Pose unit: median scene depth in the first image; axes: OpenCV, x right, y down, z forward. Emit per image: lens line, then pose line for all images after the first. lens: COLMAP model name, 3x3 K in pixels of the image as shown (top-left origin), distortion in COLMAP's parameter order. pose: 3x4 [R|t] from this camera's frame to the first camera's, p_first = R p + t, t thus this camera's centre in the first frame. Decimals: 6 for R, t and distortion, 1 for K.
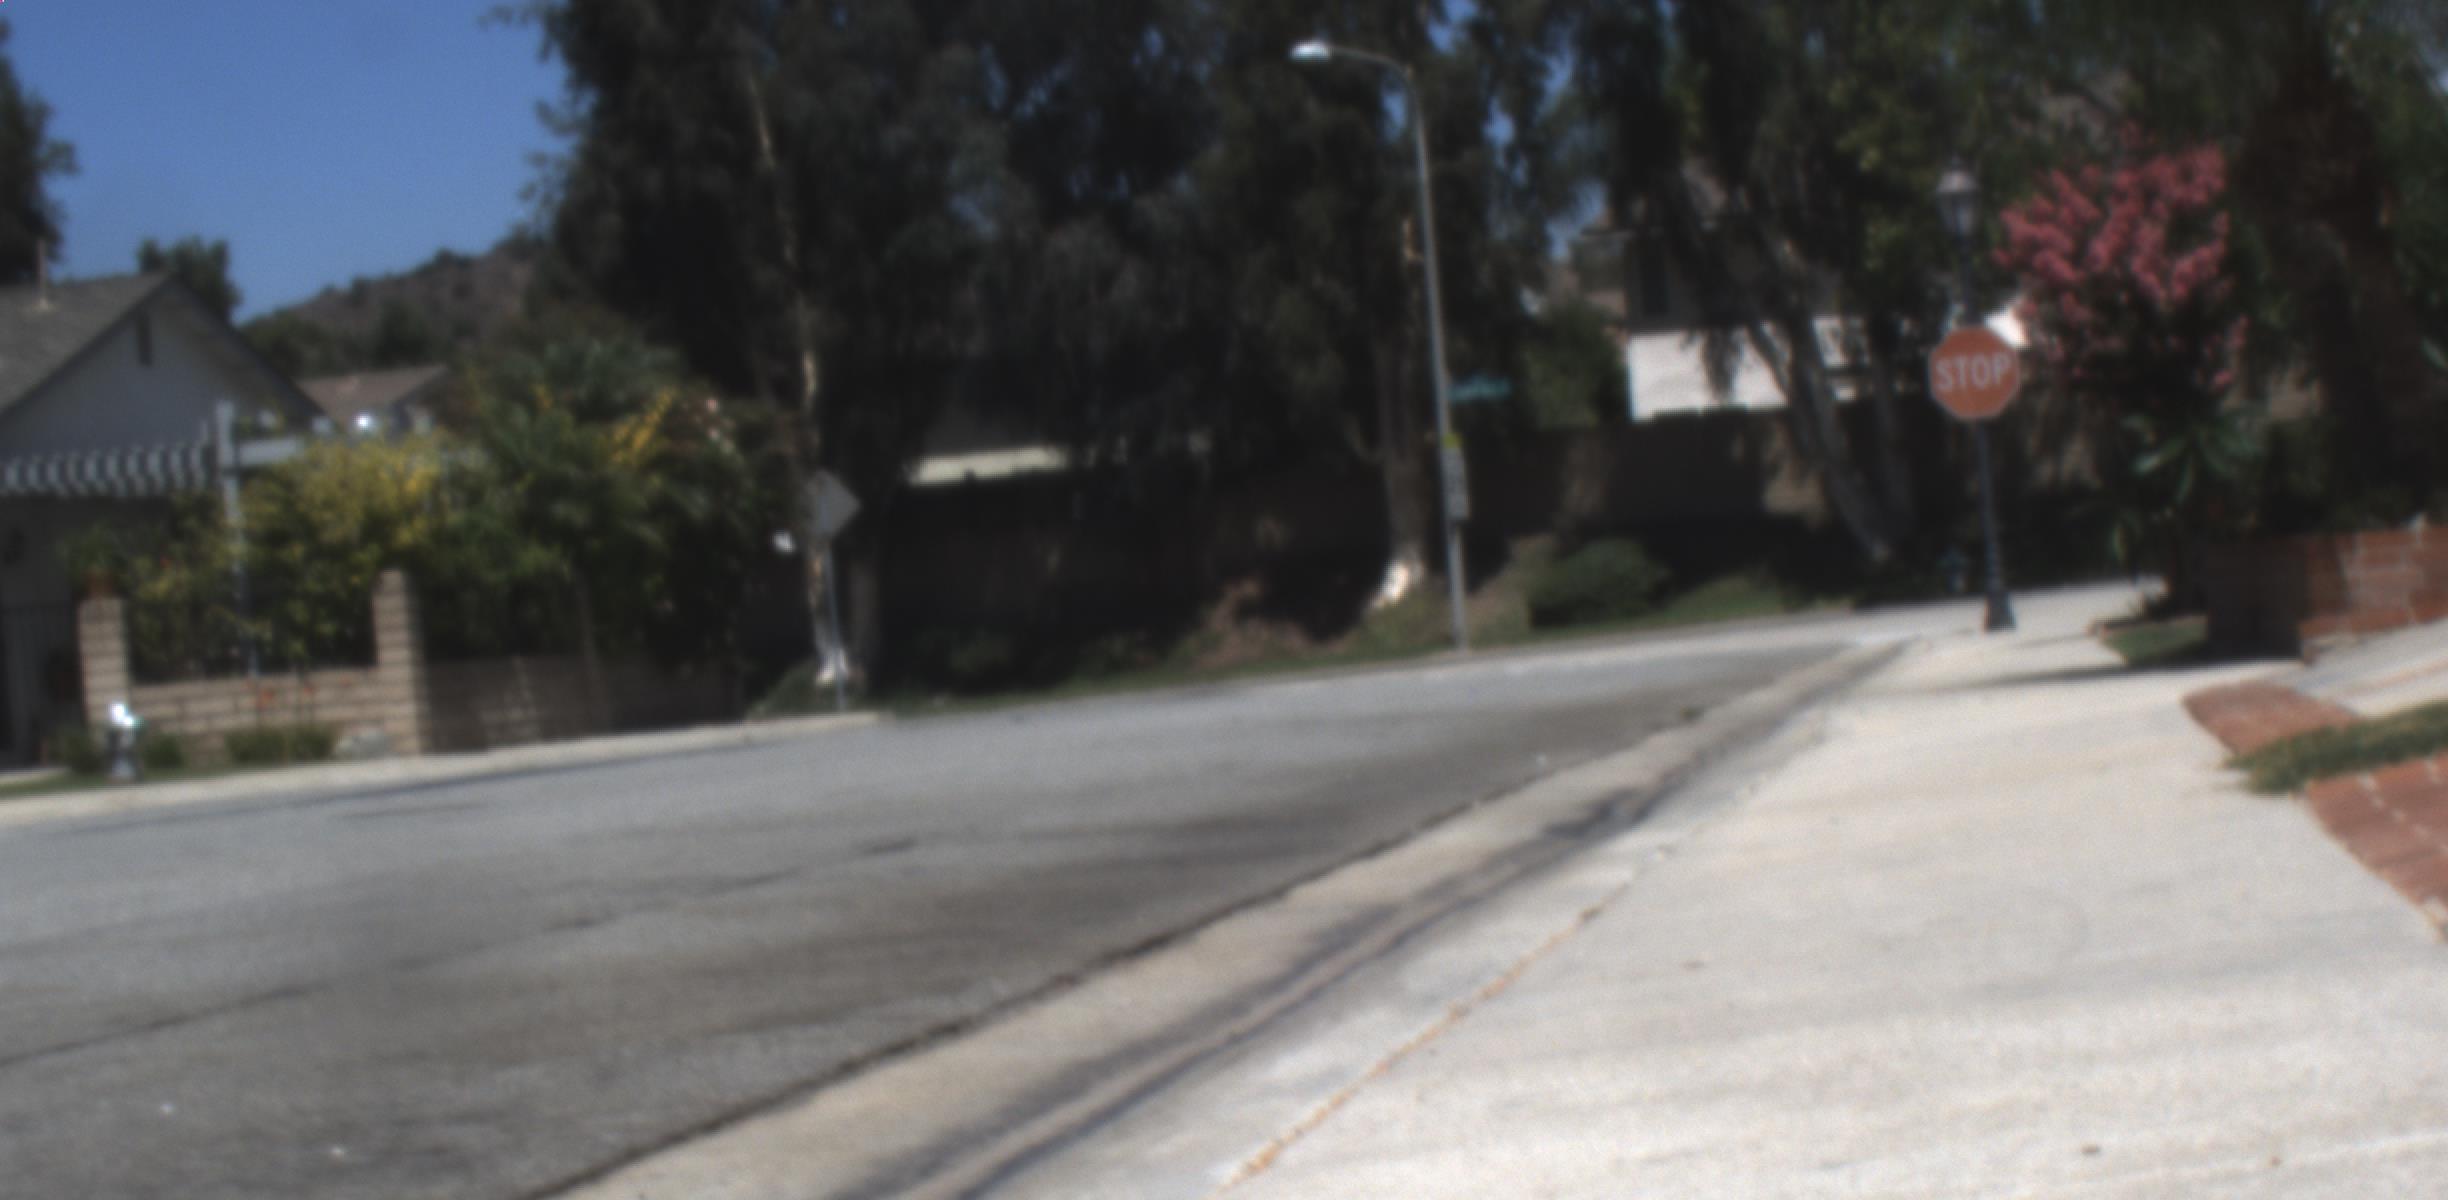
lens RADIAL K [[5447.1, 0, 1227.0], [0, 5447.1, 732.3], [0, 0, 1]] dist [-0.055380, 0.474016]
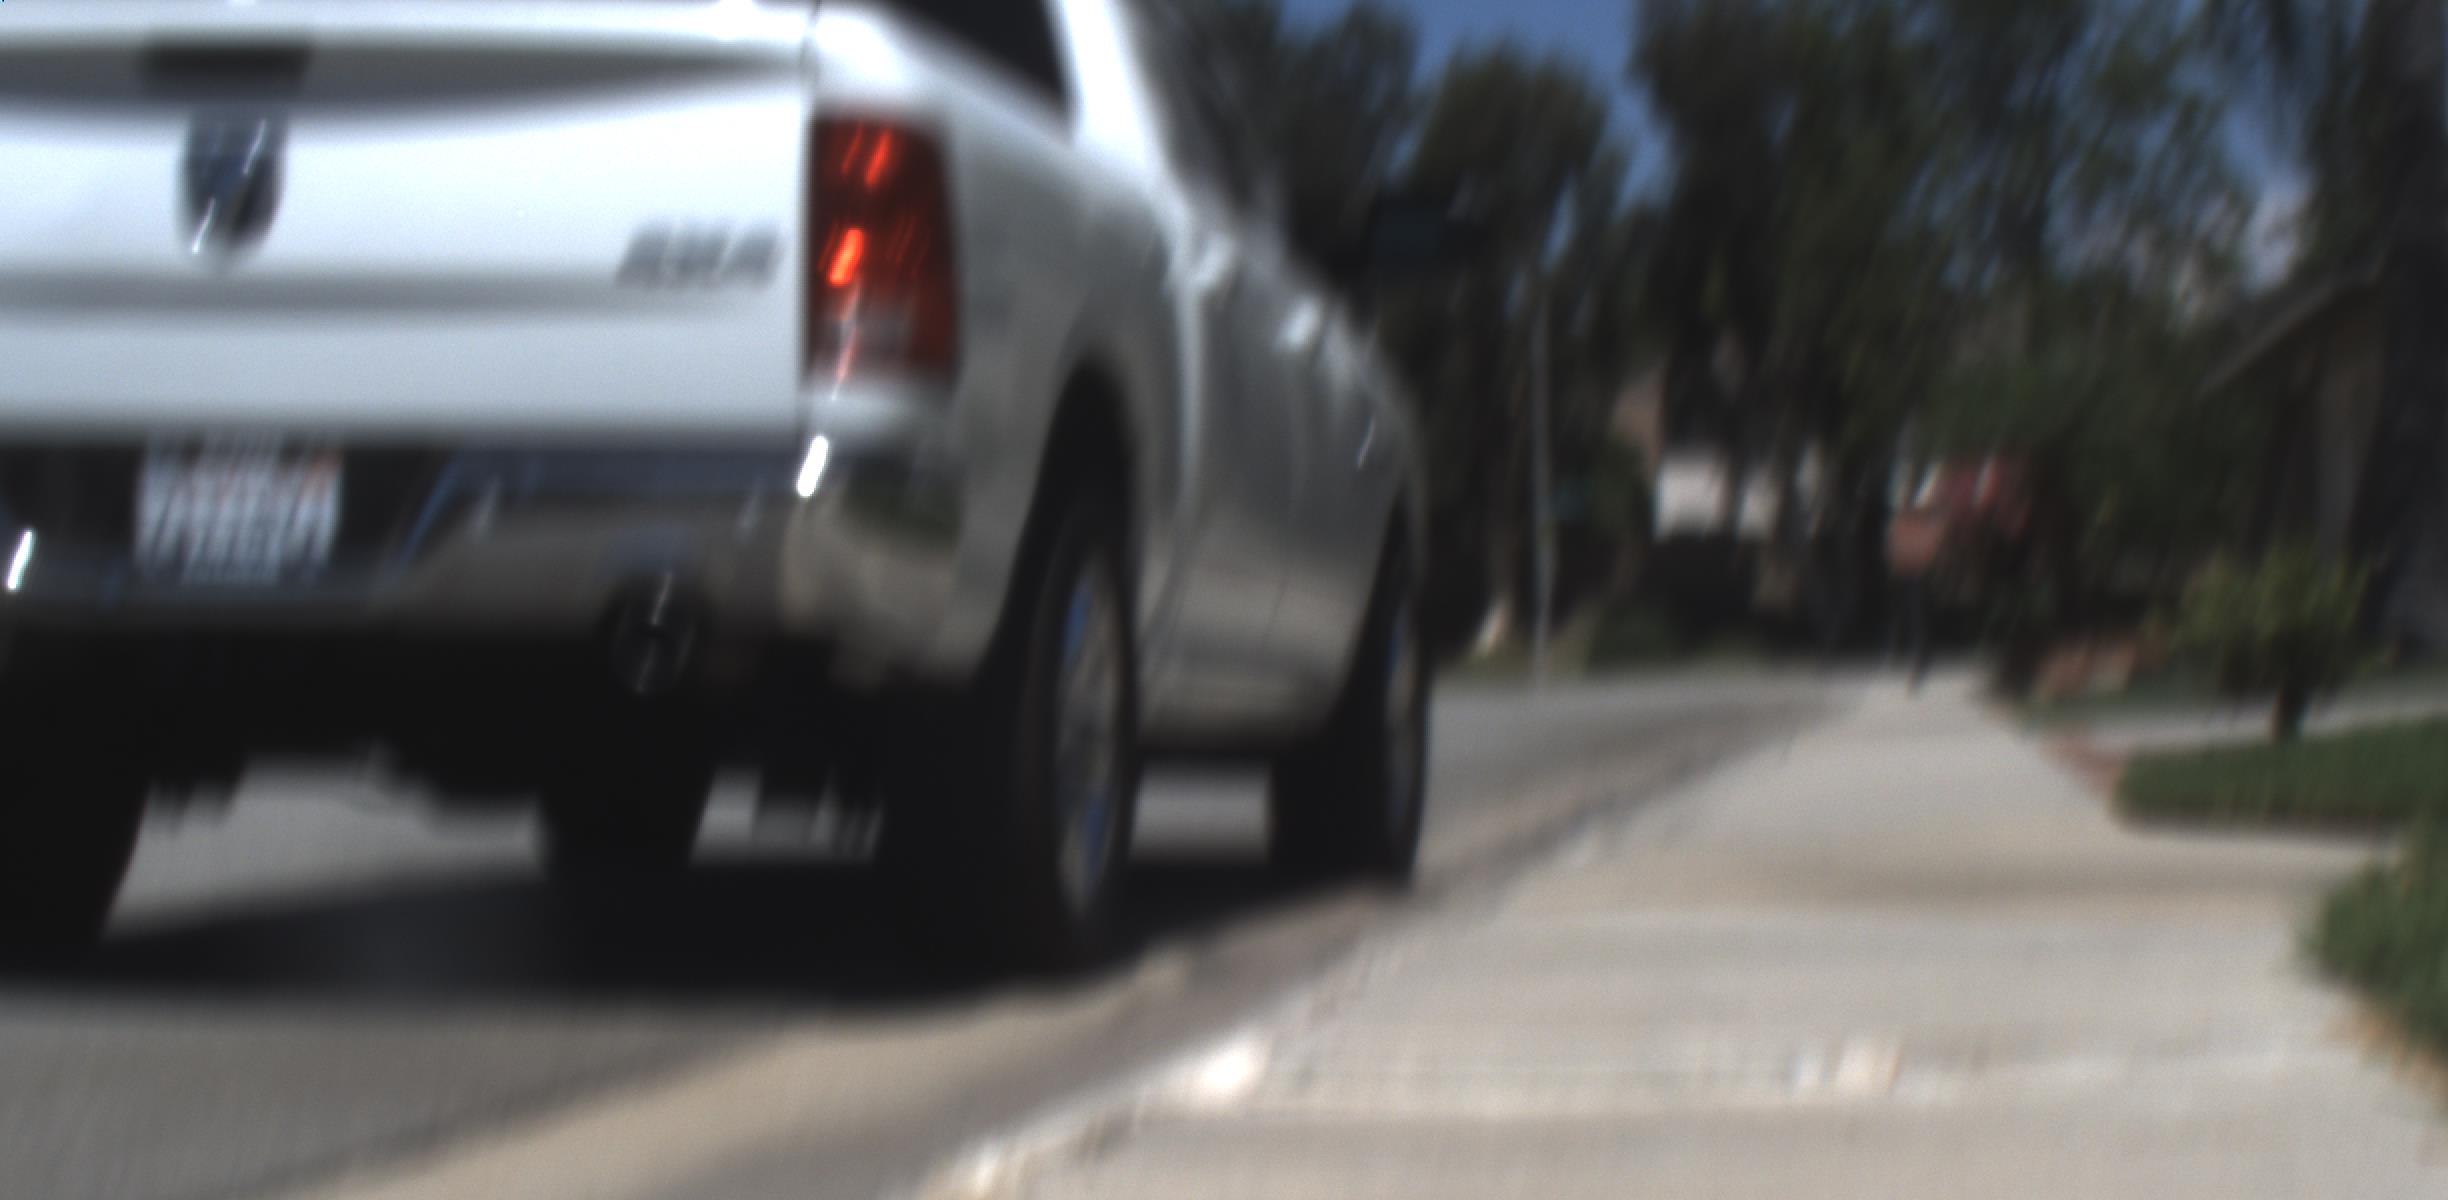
lens RADIAL K [[5471.5, 0, 1225.3], [0, 5471.5, 655.0], [0, 0, 1]] dist [-0.020487, 0.529194]
pose [[0.997389, 0.070195, 0.016973, -0.065089], [-0.069854, 0.997358, -0.019921, 0.013115], [-0.018326, 0.018684, 0.999657, -0.444212]]
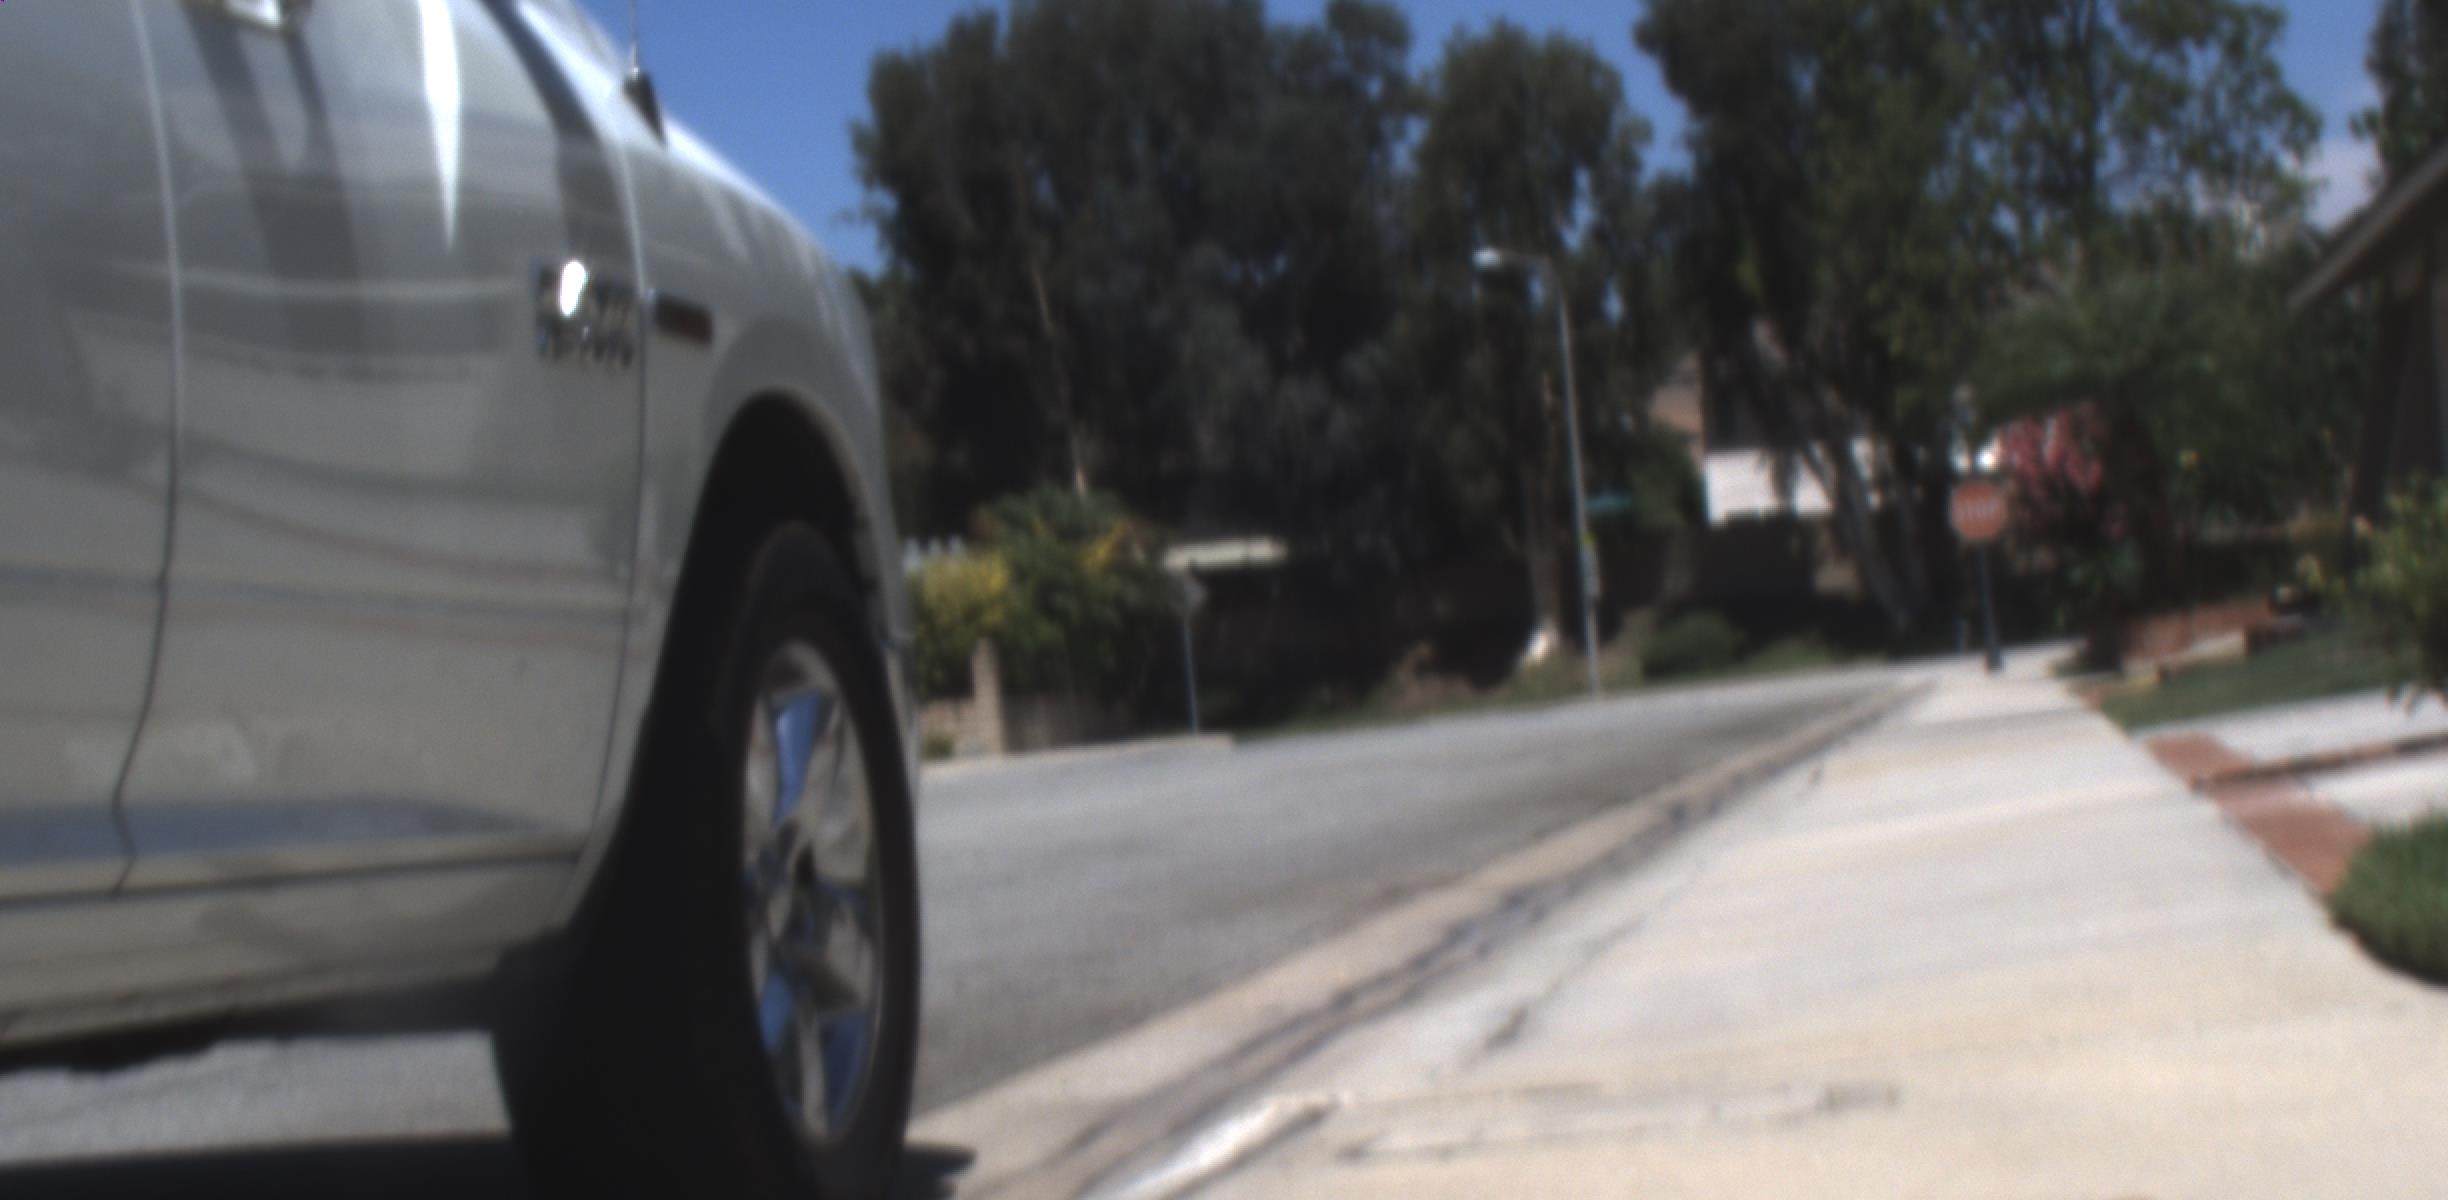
lens RADIAL K [[5471.5, 0, 1225.3], [0, 5471.5, 655.0], [0, 0, 1]] dist [-0.020487, 0.529194]
pose [[0.999975, -0.006660, 0.002265, -0.051691], [0.006717, 0.999631, -0.026319, 0.010160], [-0.002089, 0.026334, 0.999651, -0.357482]]
